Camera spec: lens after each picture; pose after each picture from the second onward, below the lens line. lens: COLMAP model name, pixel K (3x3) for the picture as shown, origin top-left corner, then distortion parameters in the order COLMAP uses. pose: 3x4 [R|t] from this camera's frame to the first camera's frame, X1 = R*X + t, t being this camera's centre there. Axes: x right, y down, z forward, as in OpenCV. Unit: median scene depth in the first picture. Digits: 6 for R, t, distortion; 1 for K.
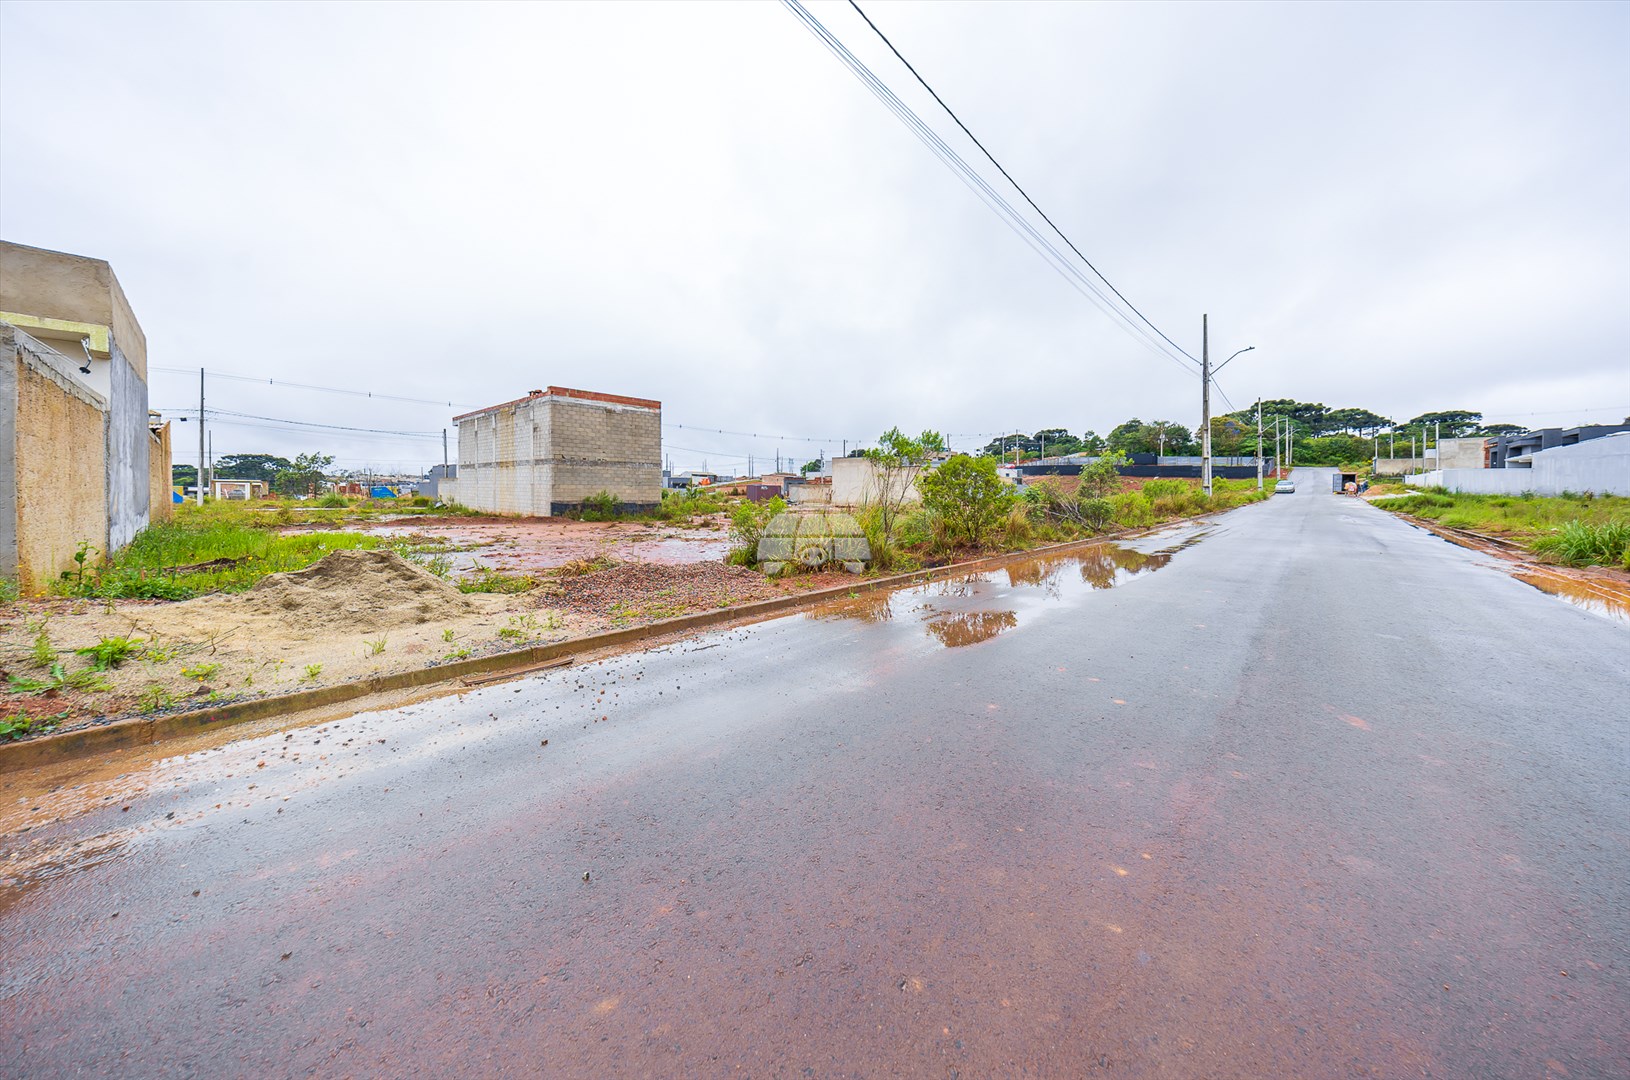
lens RADIAL K [[541.4, 0, 804.8], [0, 541.4, 525.9], [0, 0, 1]] dist [-0.007608, -0.000092]
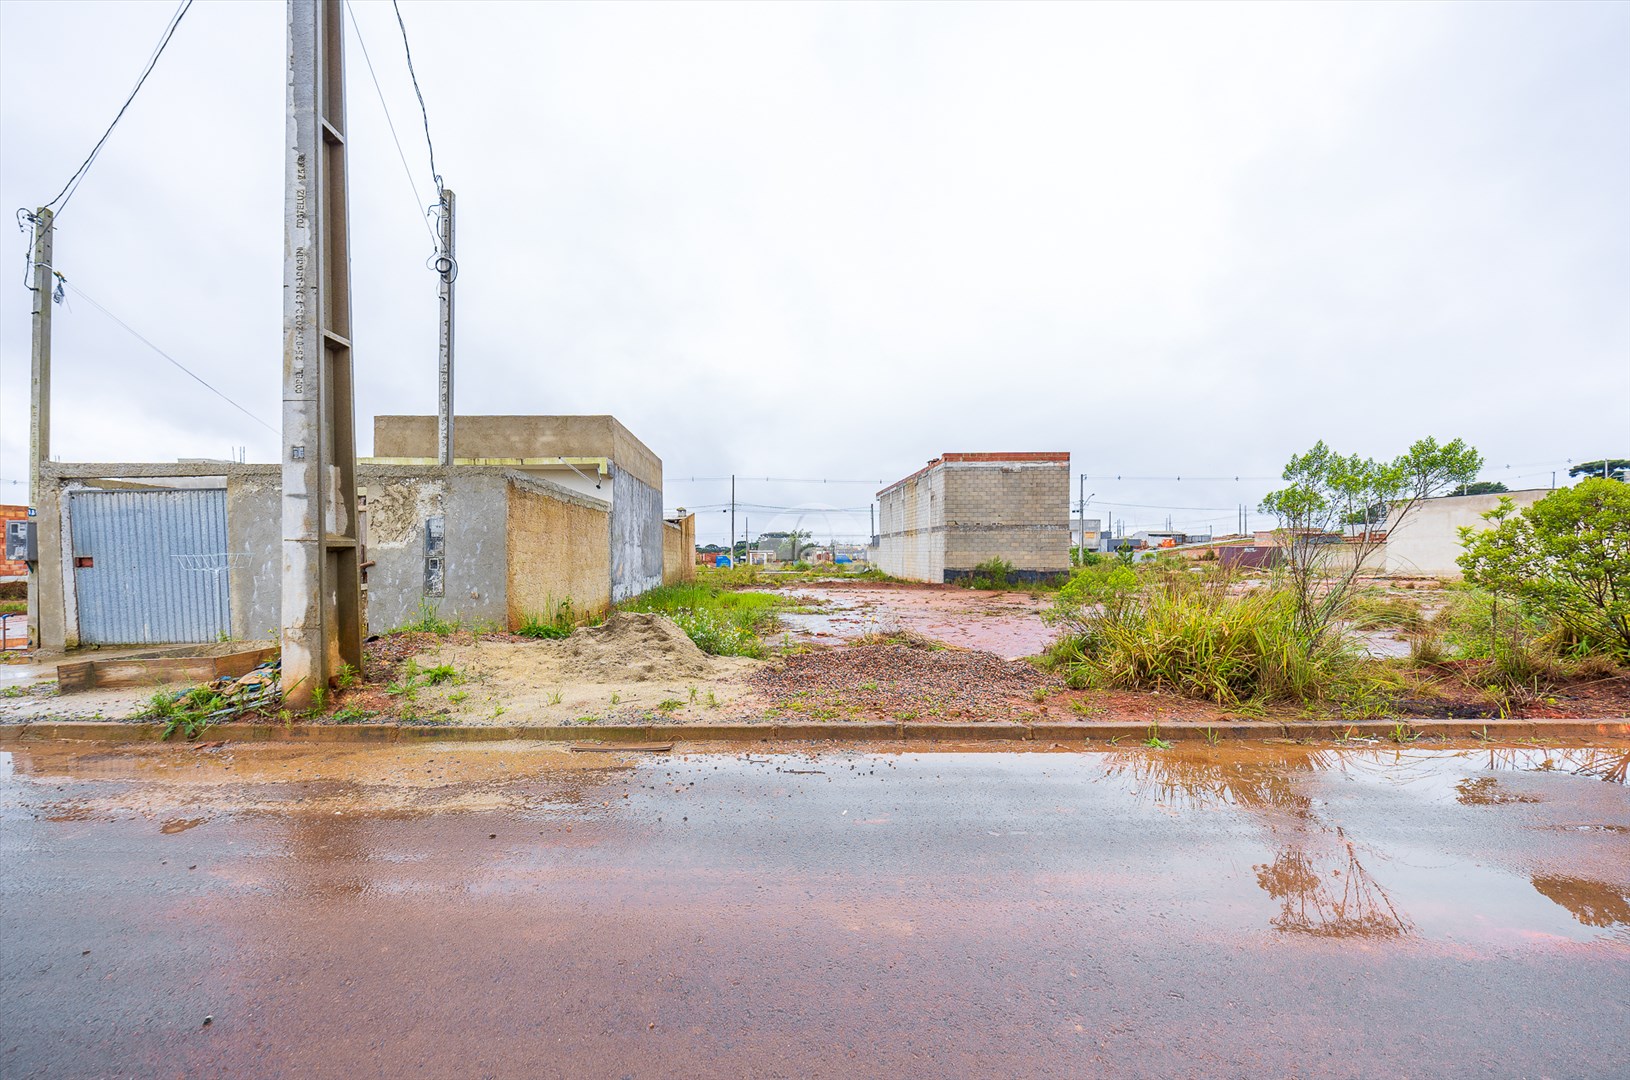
lens RADIAL K [[556.1, 0, 761.0], [0, 556.1, 570.3], [0, 0, 1]] dist [-0.005663, -0.000228]
pose [[0.683270, 0.007593, -0.730126, 0.047055], [-0.036408, 0.999056, -0.023682, -0.005220], [0.729257, 0.042763, 0.682902, 0.056031]]
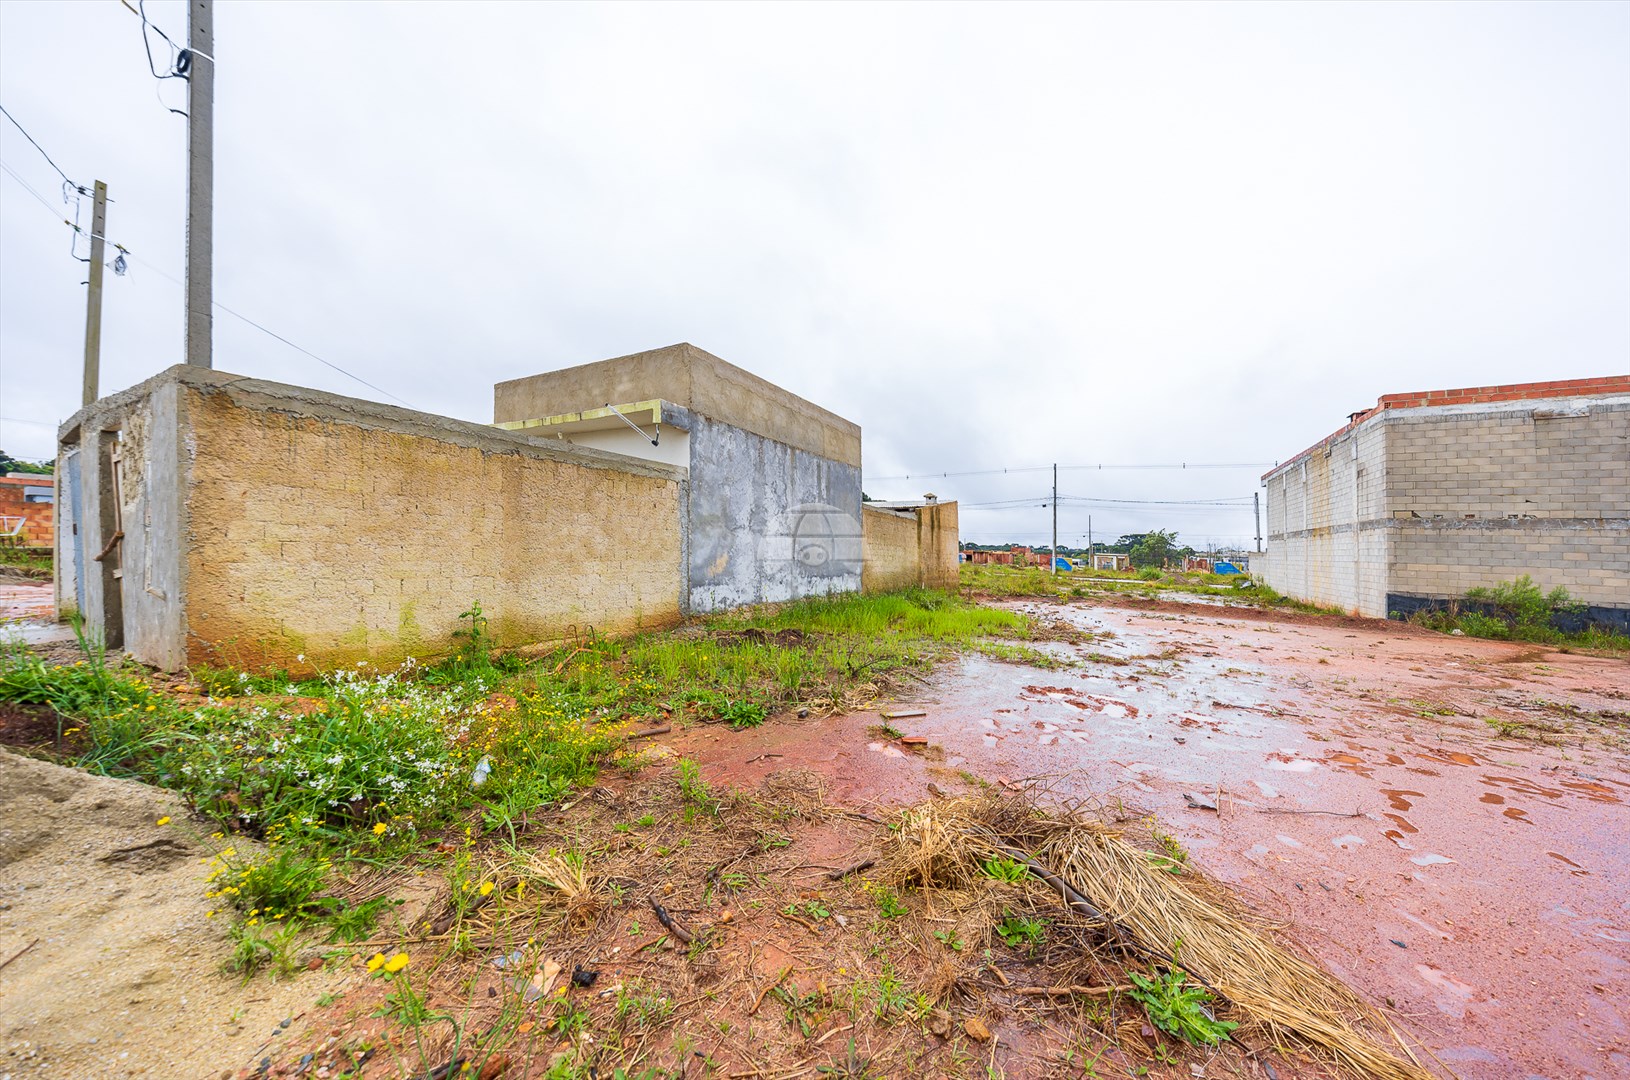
lens RADIAL K [[541.4, 0, 804.8], [0, 541.4, 525.9], [0, 0, 1]] dist [-0.007608, -0.000092]
pose [[0.225006, -0.041567, -0.973470, -0.047179], [-0.095642, 0.993322, -0.064521, -0.018934], [0.969652, 0.107623, 0.219528, 0.260277]]
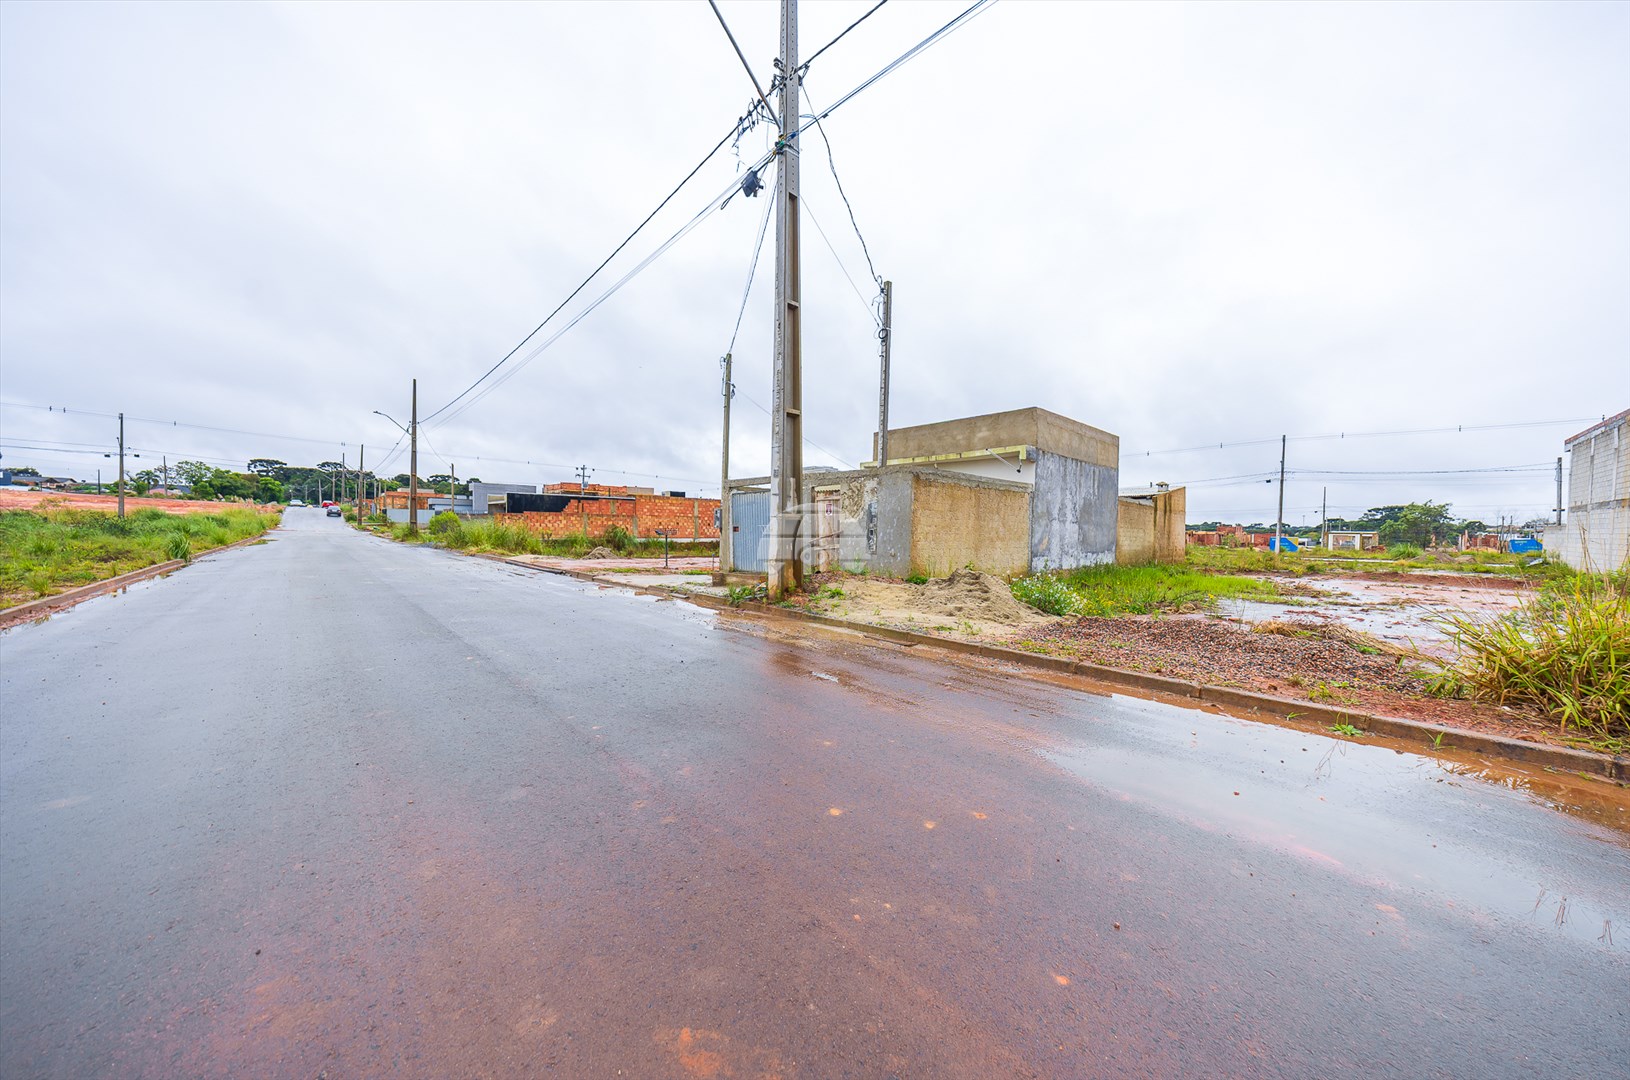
lens RADIAL K [[527.1, 0, 815.7], [0, 527.1, 564.7], [0, 0, 1]] dist [0.008402, -0.009853]
pose [[-0.052656, 0.054100, -0.997146, 0.129455], [-0.077200, 0.995323, 0.058078, -0.004685], [0.995624, 0.080038, -0.048233, 0.099445]]
